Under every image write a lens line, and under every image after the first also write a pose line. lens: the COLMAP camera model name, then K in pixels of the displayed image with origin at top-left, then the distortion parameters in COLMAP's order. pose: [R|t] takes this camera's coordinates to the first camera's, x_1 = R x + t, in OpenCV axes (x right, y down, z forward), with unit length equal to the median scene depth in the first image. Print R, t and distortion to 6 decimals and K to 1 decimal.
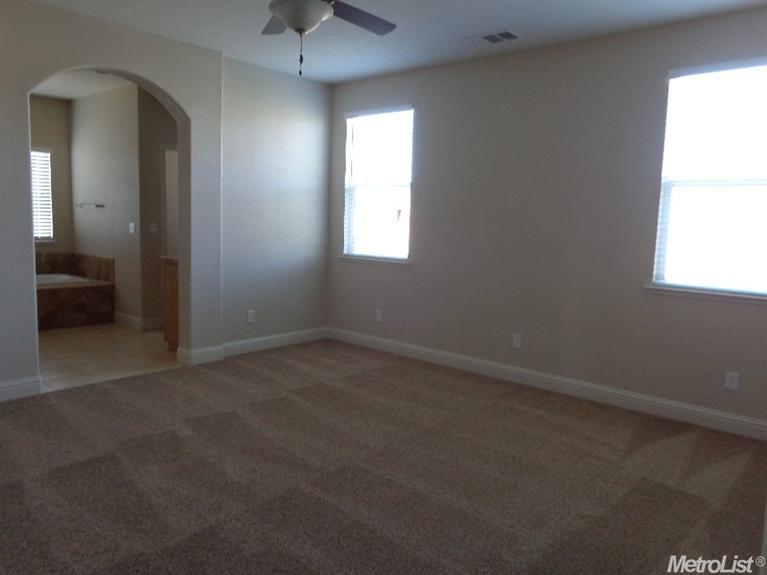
lens RADIAL K [[577.4, 0, 385.5], [0, 577.4, 283.8], [0, 0, 1]] dist [0.014611, -0.007880]
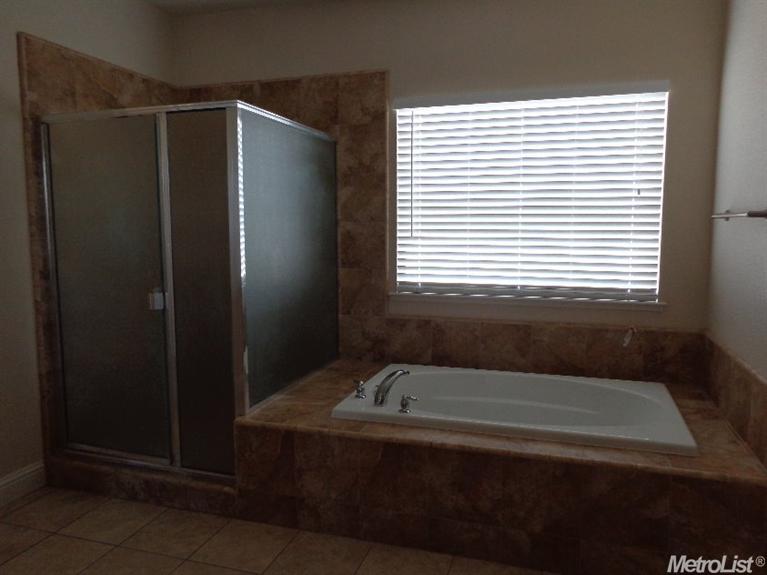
lens RADIAL K [[577.4, 0, 381.8], [0, 577.4, 285.2], [0, 0, 1]] dist [0.014611, -0.007880]
pose [[0.405392, 0.067247, -0.911666, -0.271784], [-0.089025, 0.995454, 0.033841, -0.082640], [0.909798, 0.067442, 0.409536, 0.646934]]
